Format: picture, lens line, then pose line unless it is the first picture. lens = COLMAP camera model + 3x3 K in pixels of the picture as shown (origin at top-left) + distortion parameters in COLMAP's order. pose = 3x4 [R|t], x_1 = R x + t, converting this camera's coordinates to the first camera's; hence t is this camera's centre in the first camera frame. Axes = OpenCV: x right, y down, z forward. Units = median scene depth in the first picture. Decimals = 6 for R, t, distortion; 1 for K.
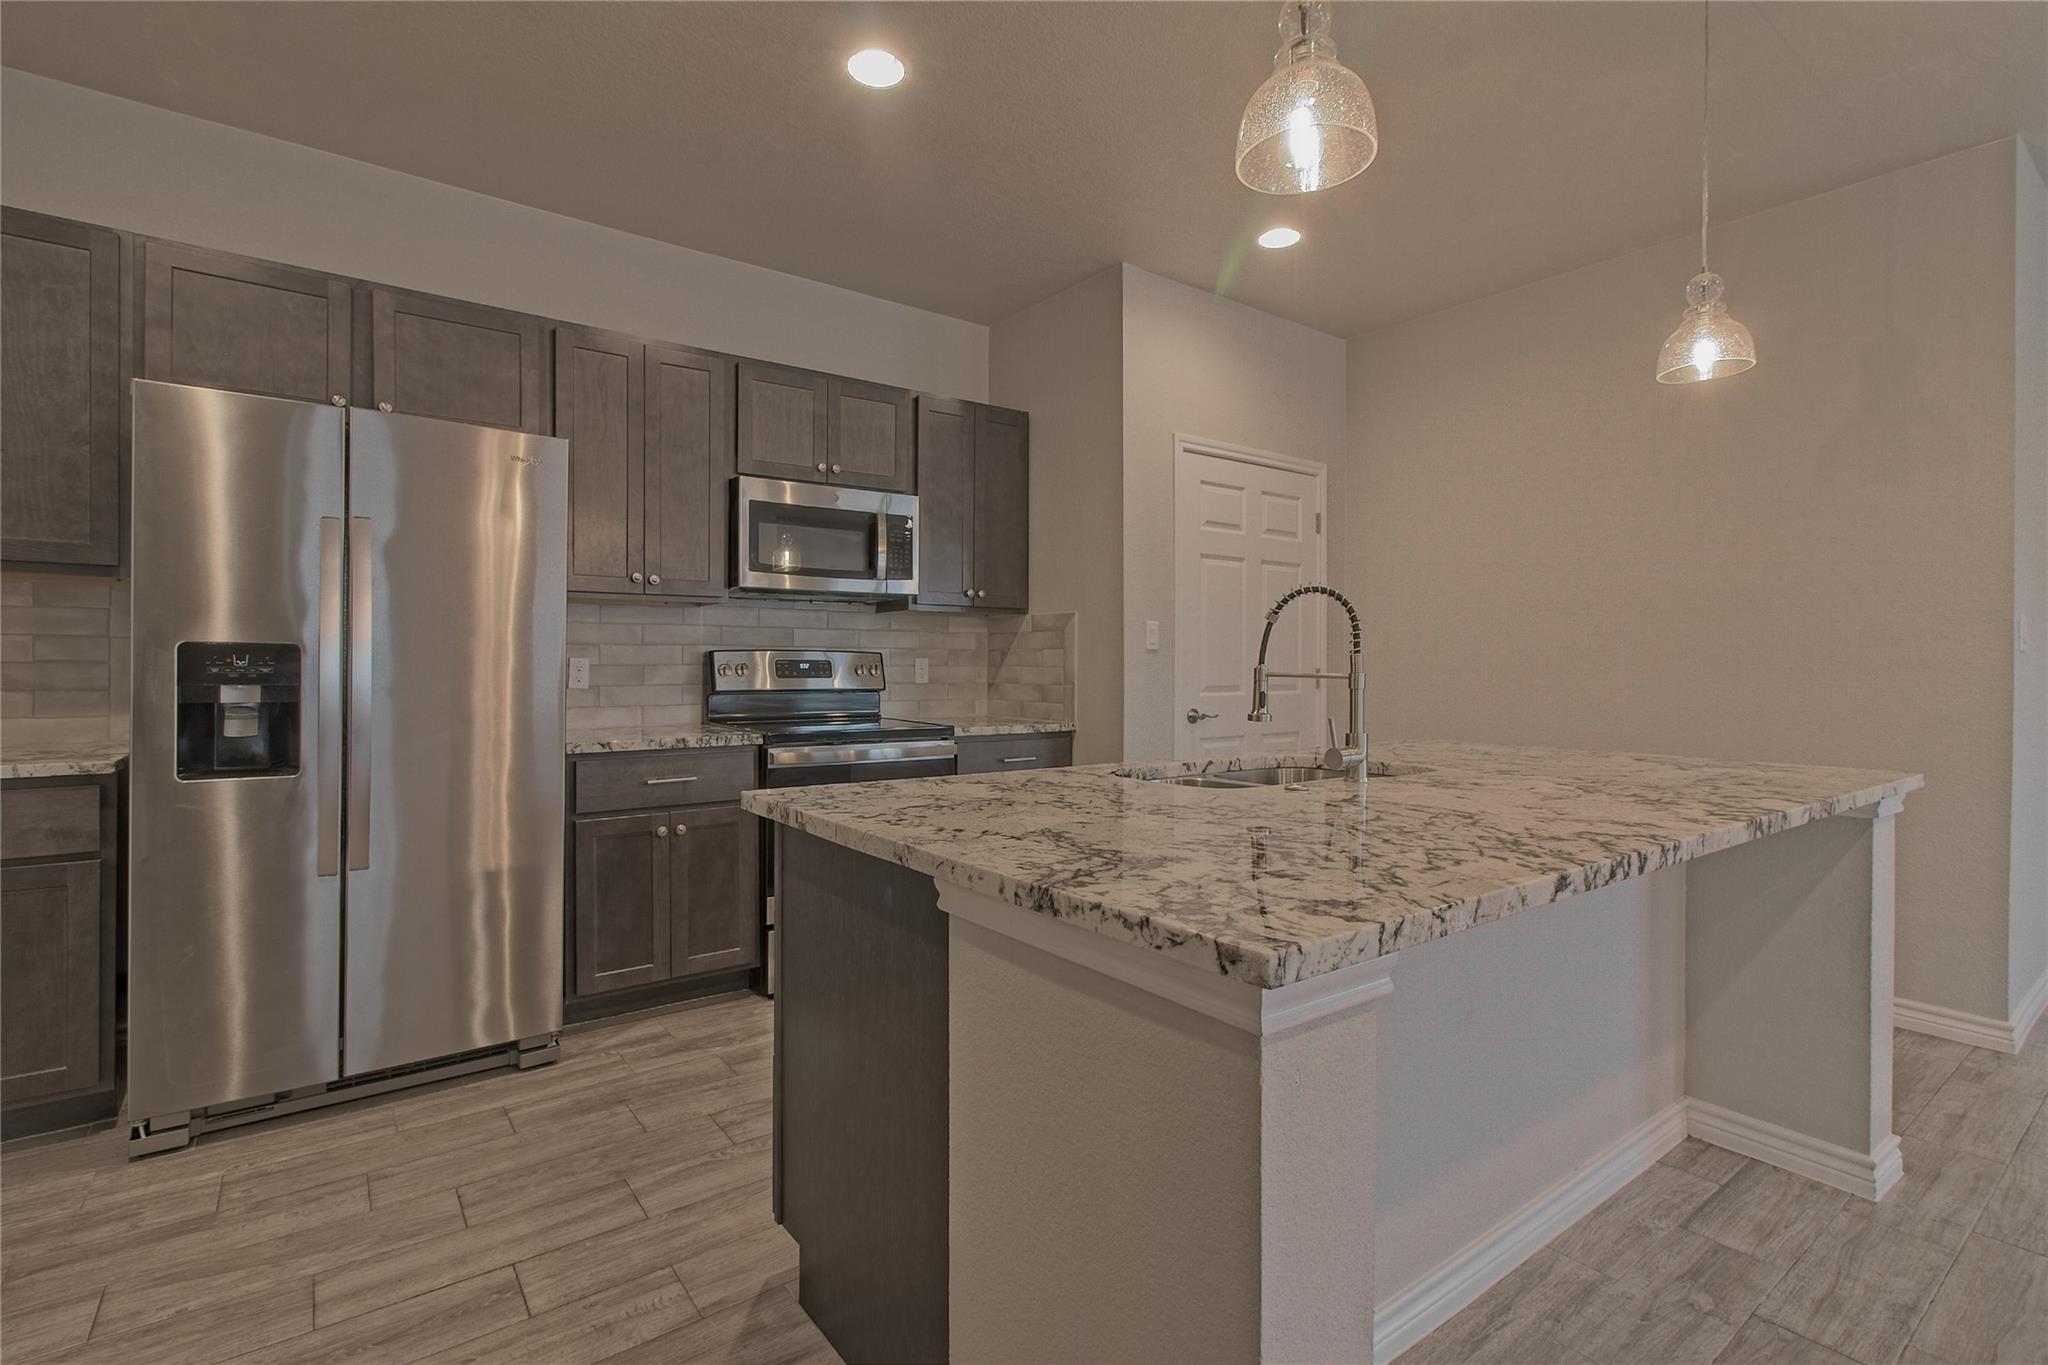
lens RADIAL K [[948.7, 0, 1013.6], [0, 948.7, 665.5], [0, 0, 1]] dist [-0.015449, 0.009004]
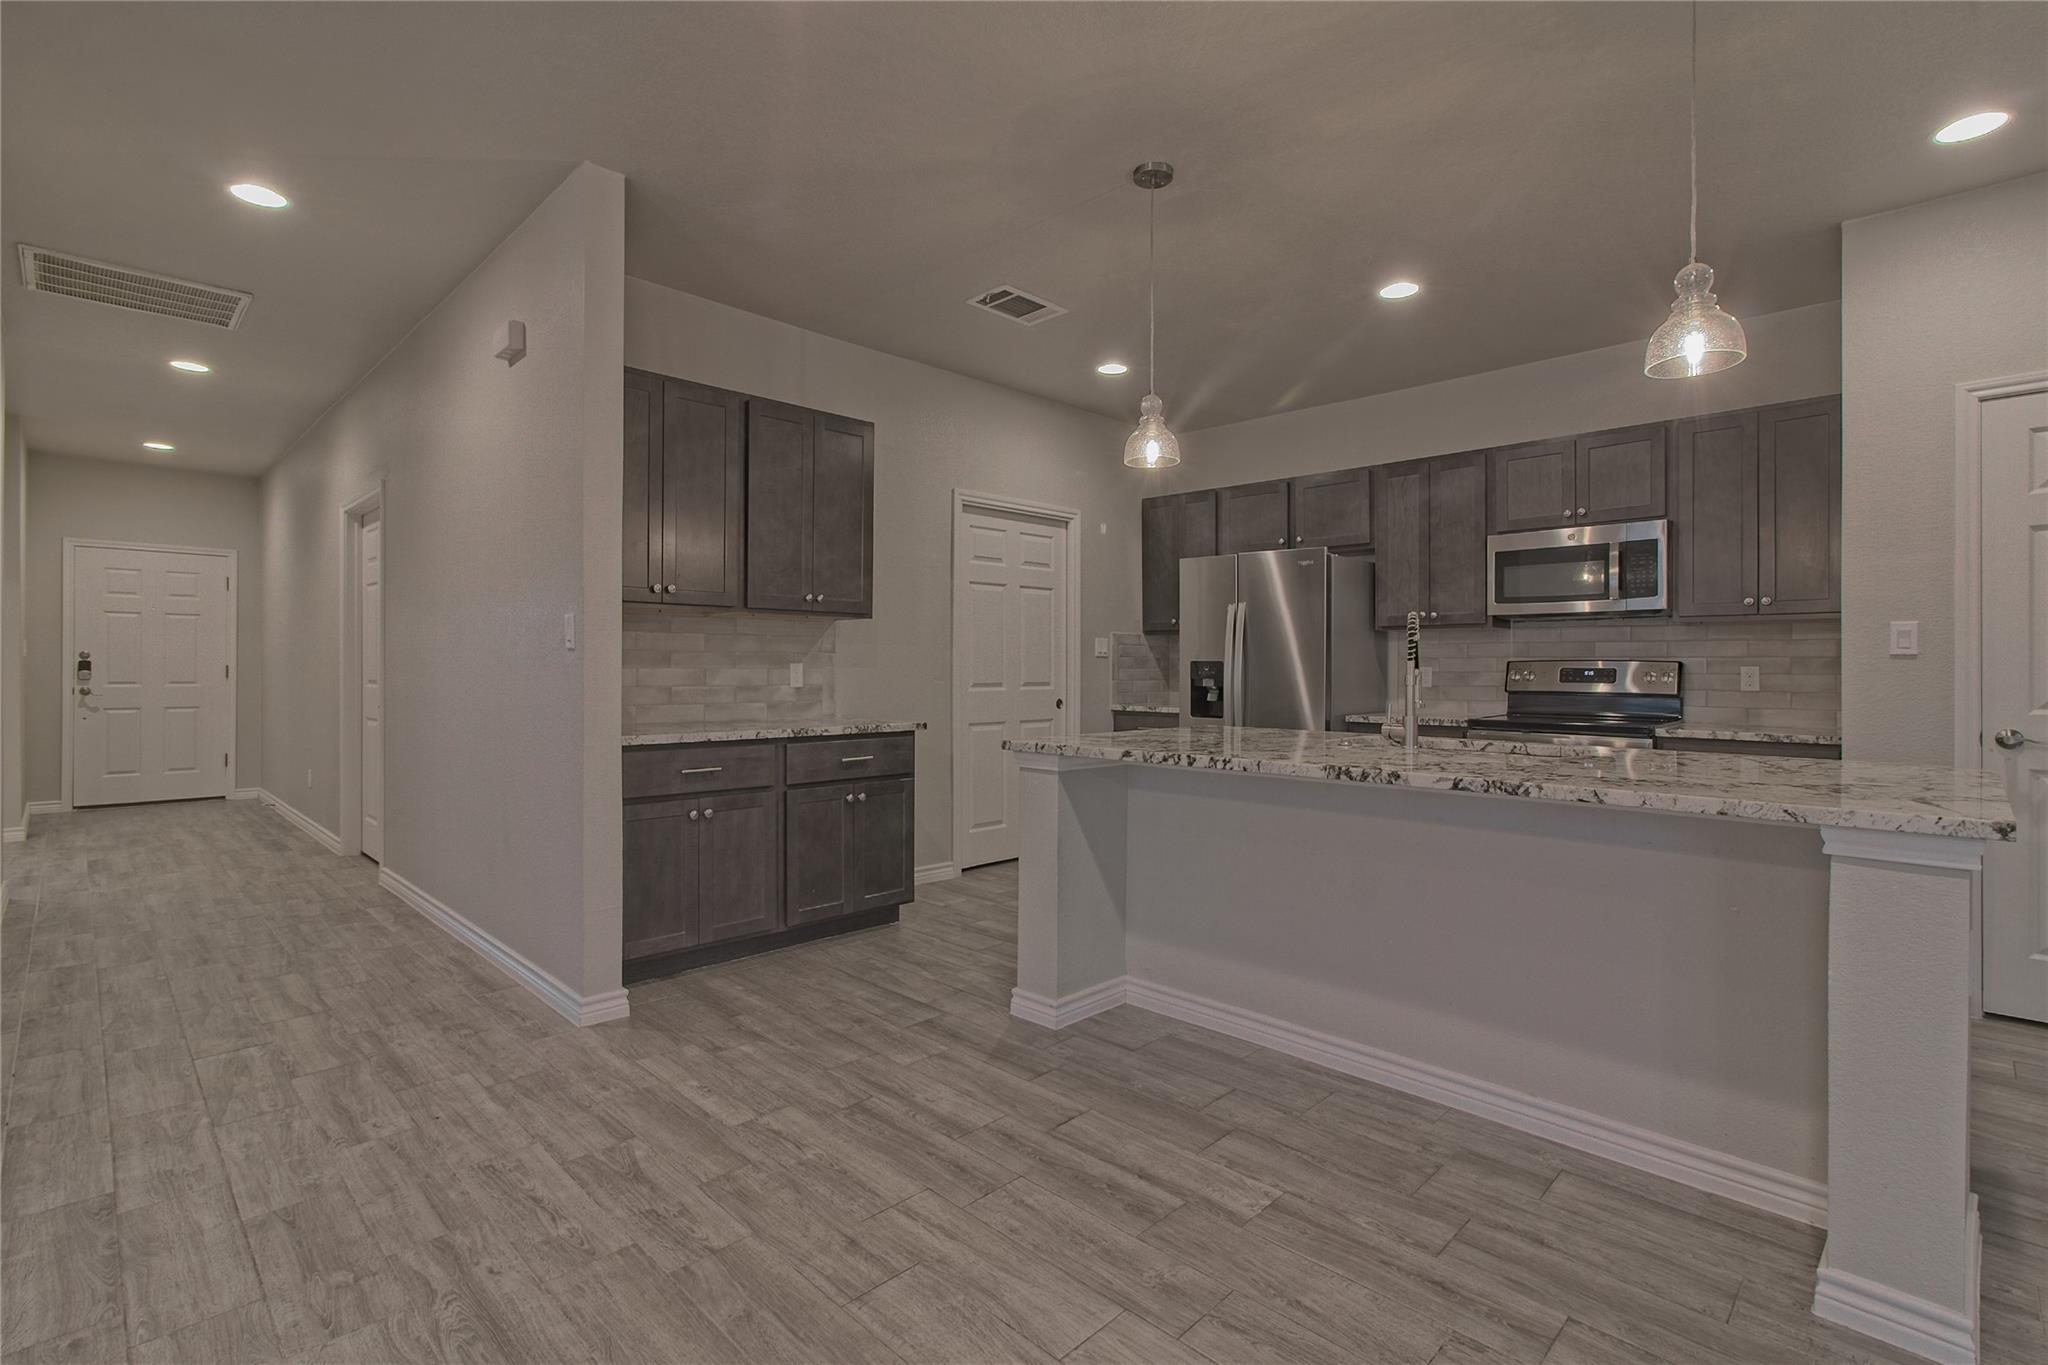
lens RADIAL K [[942.8, 0, 1014.9], [0, 942.8, 670.4], [0, 0, 1]] dist [-0.014709, 0.009860]
pose [[0.147122, -0.001370, -0.989117, 0.927016], [-0.006178, 0.999978, -0.002304, 0.004656], [0.989099, 0.006450, 0.147111, 0.102089]]
